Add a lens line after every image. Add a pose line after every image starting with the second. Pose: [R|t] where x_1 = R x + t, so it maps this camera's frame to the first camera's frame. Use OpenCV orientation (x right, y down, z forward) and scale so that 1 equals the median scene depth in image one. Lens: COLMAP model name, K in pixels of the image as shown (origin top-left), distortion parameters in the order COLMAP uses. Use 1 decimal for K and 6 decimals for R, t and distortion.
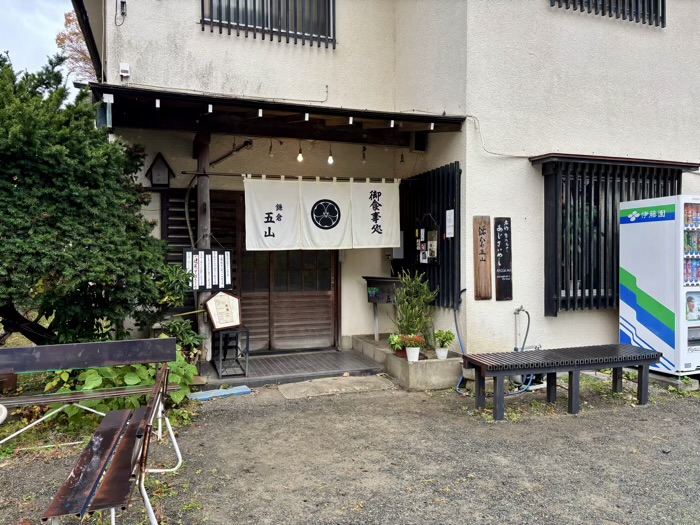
lens RADIAL K [[532.2, 0, 349.3], [0, 532.2, 263.4], [0, 0, 1]] dist [0.030538, -0.013891]
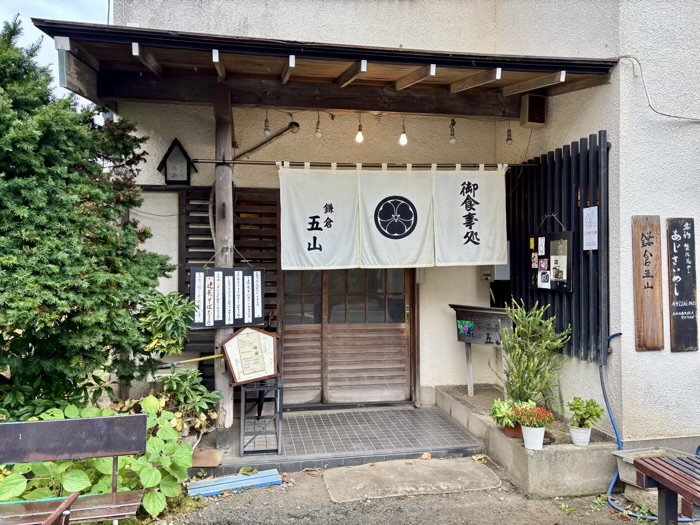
lens RADIAL K [[532.2, 0, 350.3], [0, 532.2, 260.1], [0, 0, 1]] dist [0.030538, -0.013891]
pose [[0.988115, -0.000558, -0.153718, 0.003473], [-0.003533, 0.999647, -0.026339, -0.019304], [0.153678, 0.026569, 0.987764, 0.323754]]
